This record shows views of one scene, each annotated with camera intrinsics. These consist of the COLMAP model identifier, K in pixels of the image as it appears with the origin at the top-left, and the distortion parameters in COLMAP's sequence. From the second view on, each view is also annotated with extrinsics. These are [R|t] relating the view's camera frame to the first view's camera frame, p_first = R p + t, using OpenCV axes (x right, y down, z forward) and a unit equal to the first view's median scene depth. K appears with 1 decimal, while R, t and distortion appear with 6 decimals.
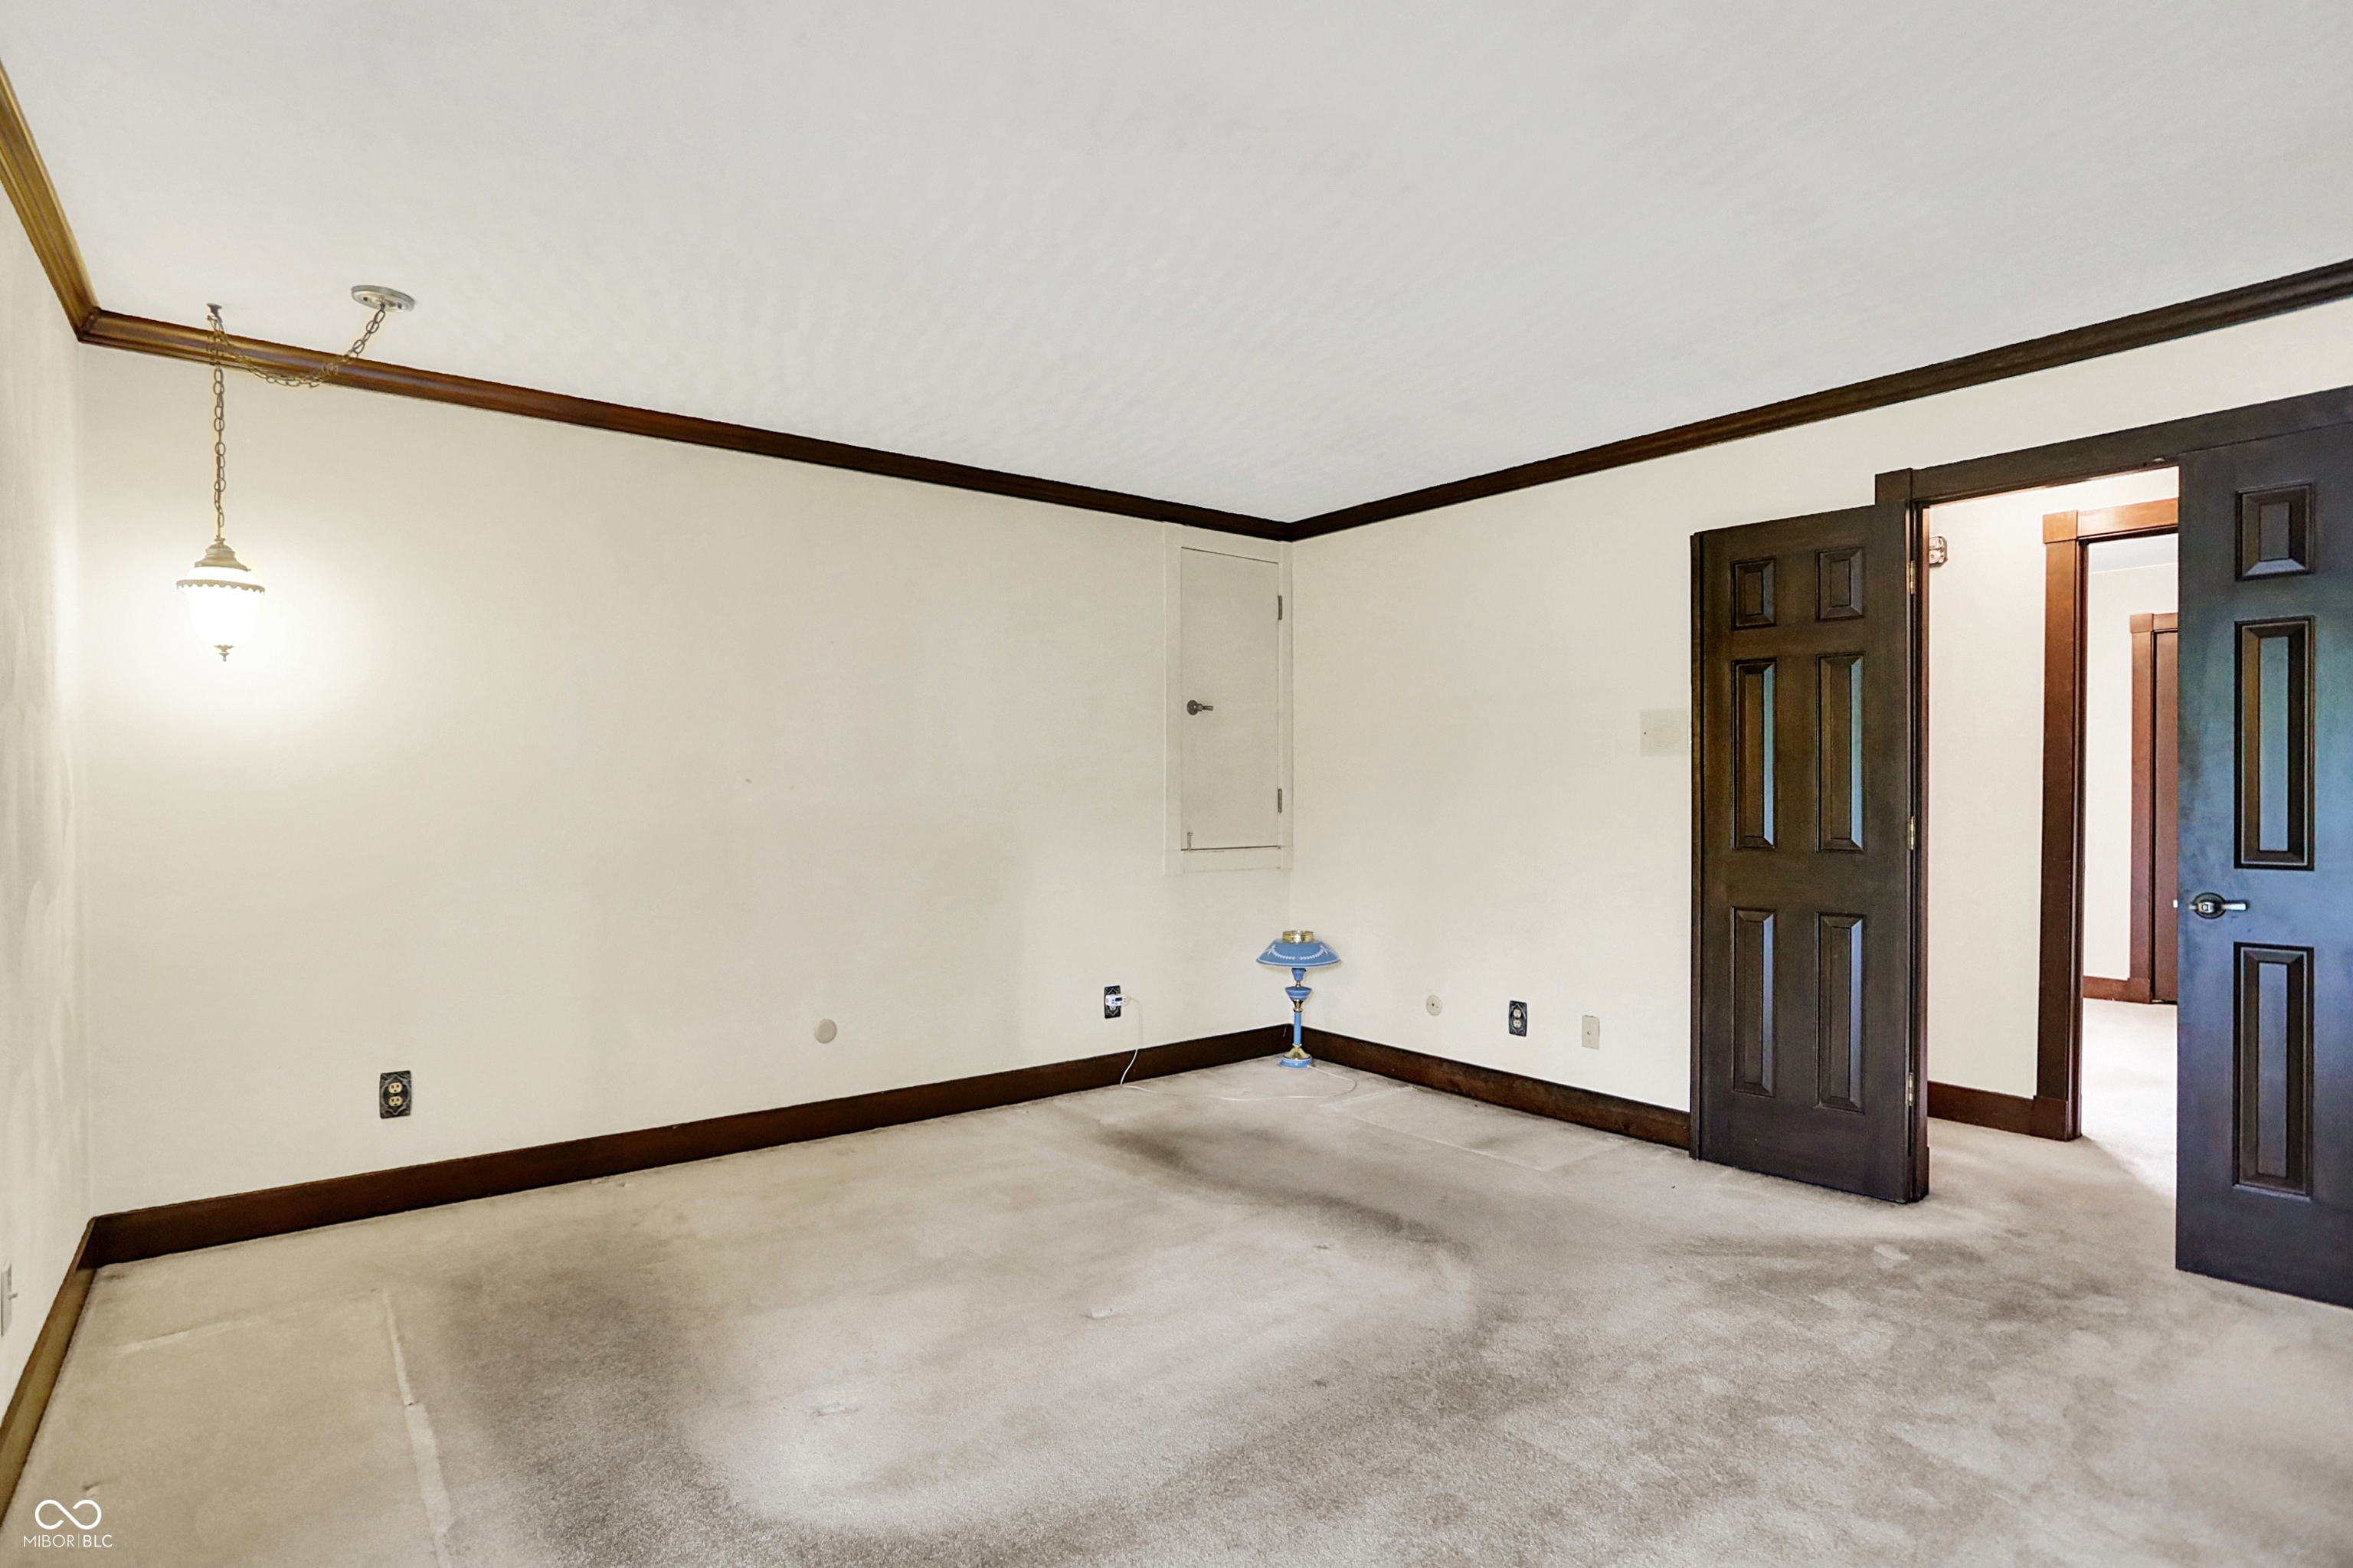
lens RADIAL K [[1191.9, 0, 1176.5], [0, 1191.9, 784.0], [0, 0, 1]] dist [-0.071234, 0.039441]
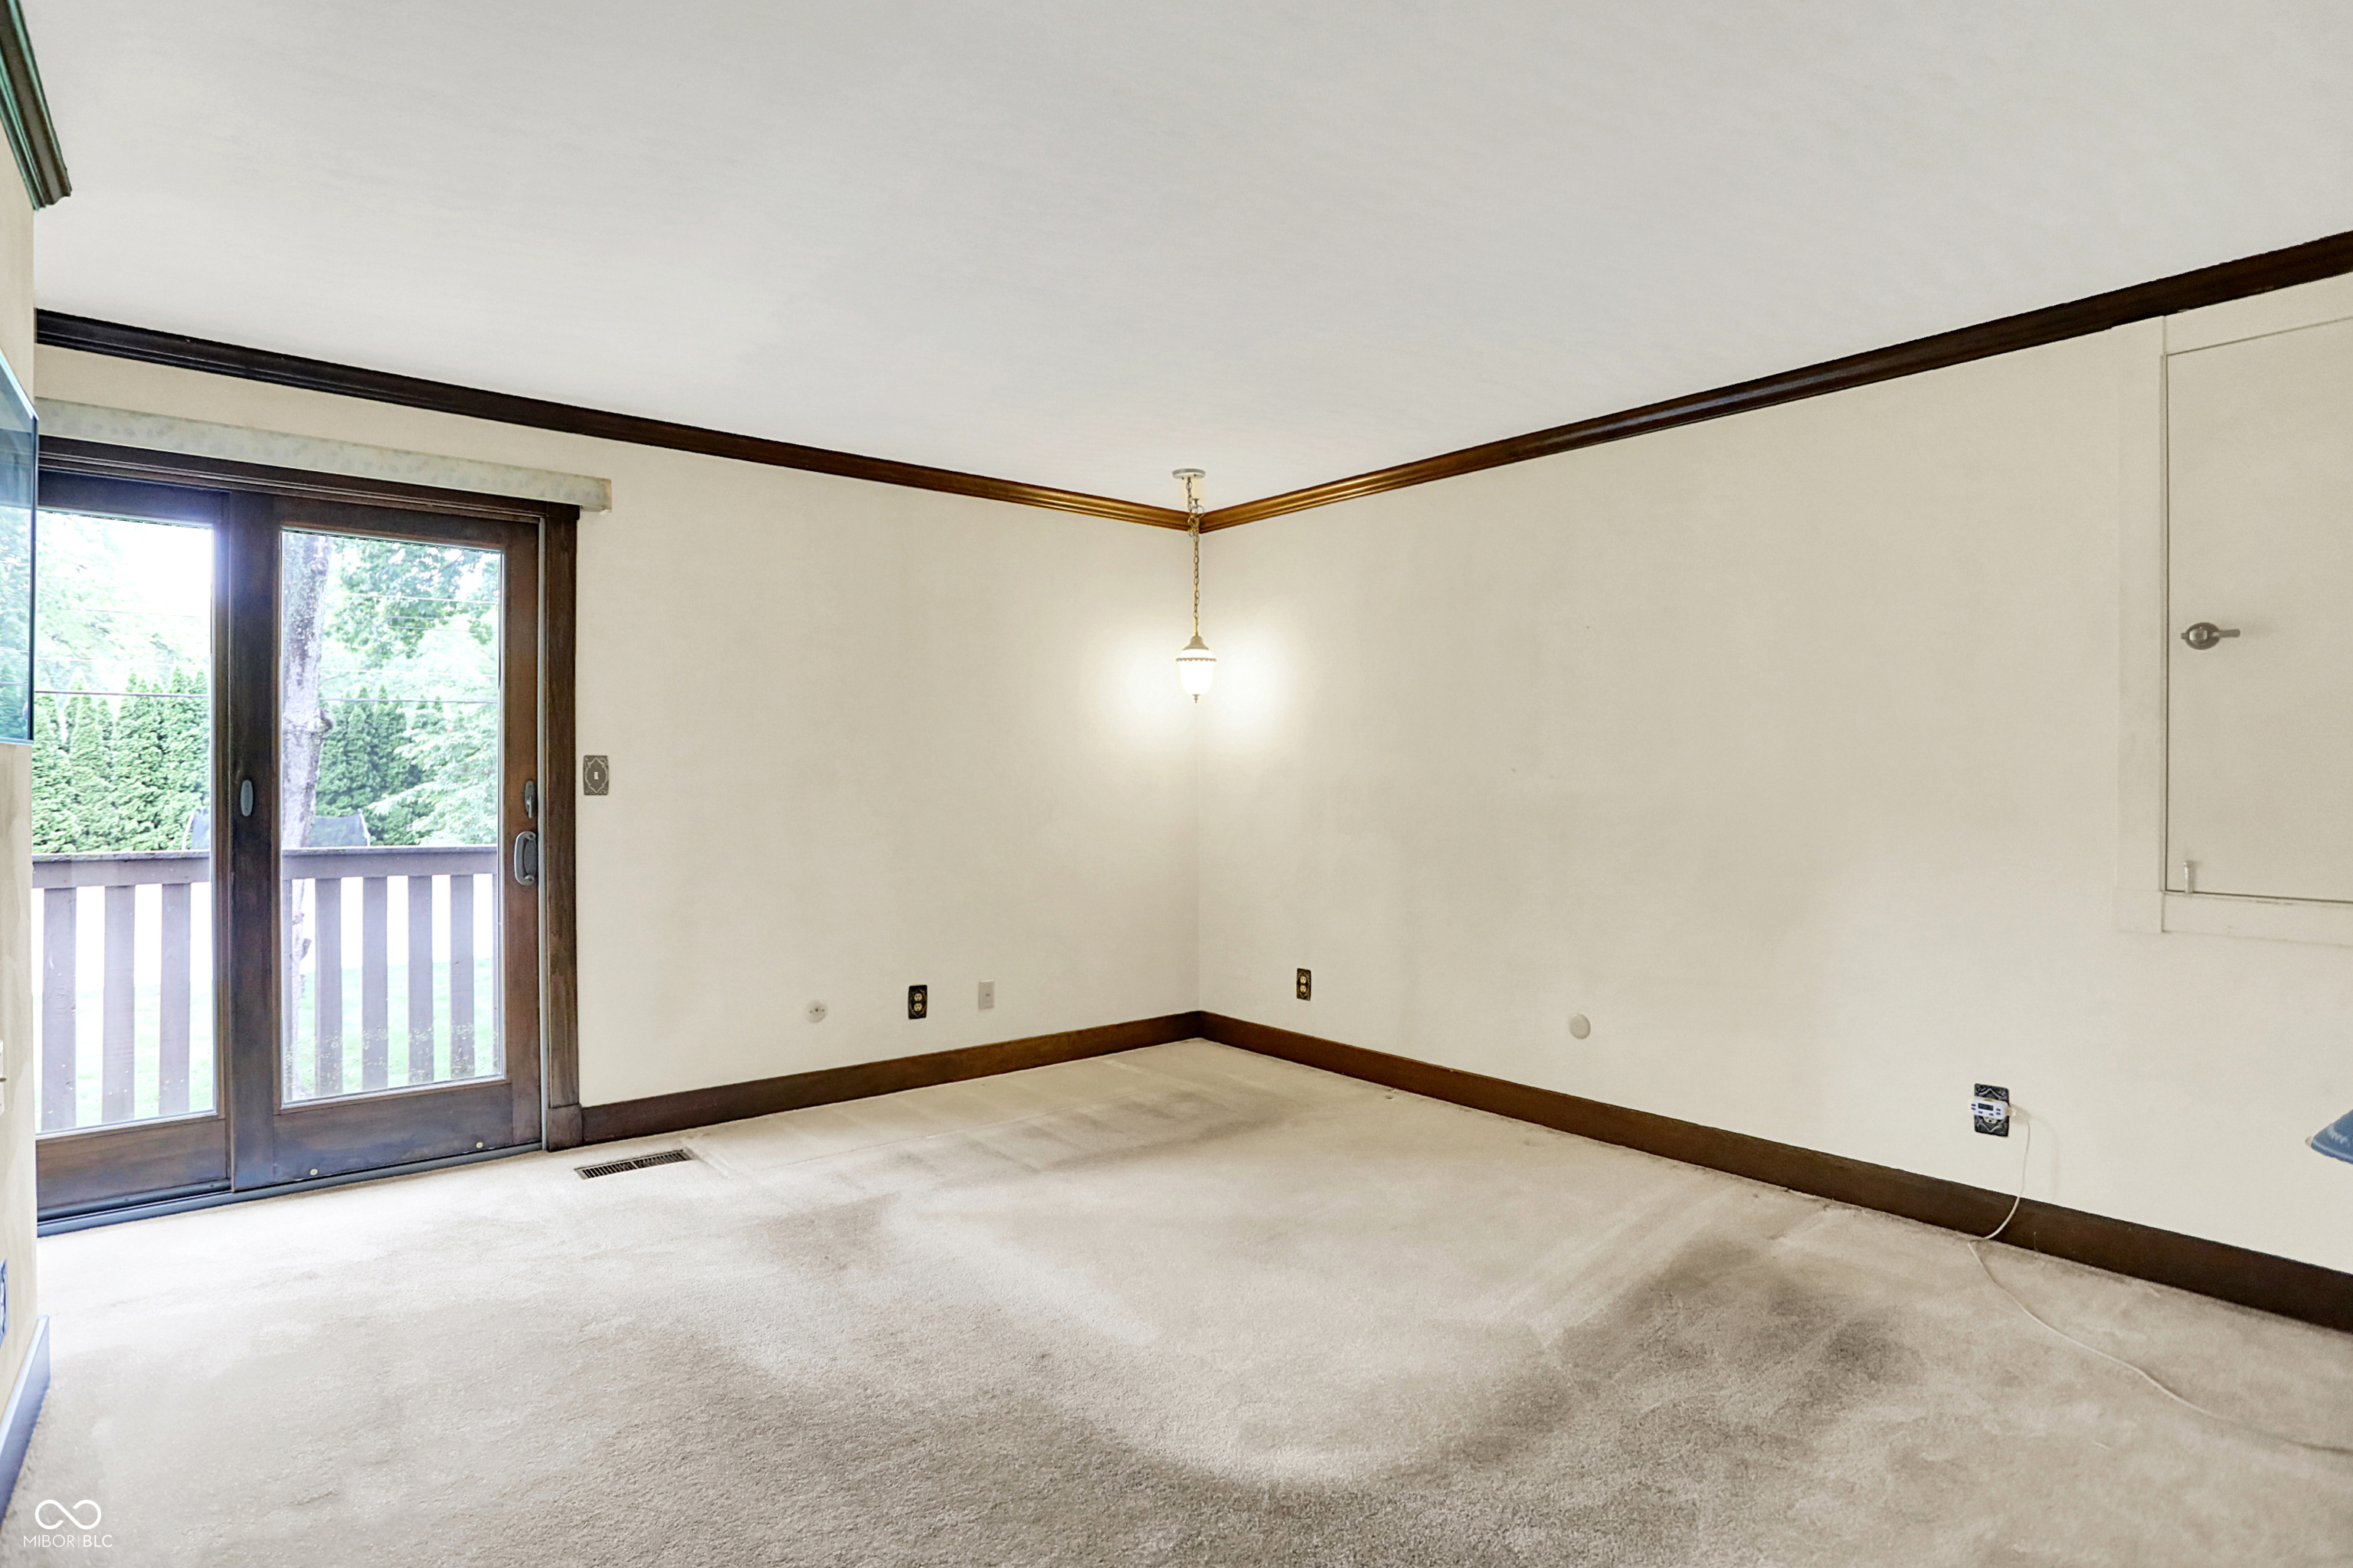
lens RADIAL K [[1191.9, 0, 1176.5], [0, 1191.9, 784.0], [0, 0, 1]] dist [-0.071234, 0.039441]
pose [[0.027273, 0.004081, -0.999620, 0.675080], [-0.005555, 0.999977, 0.003930, 0.006169], [0.999613, 0.005445, 0.027295, 0.642370]]
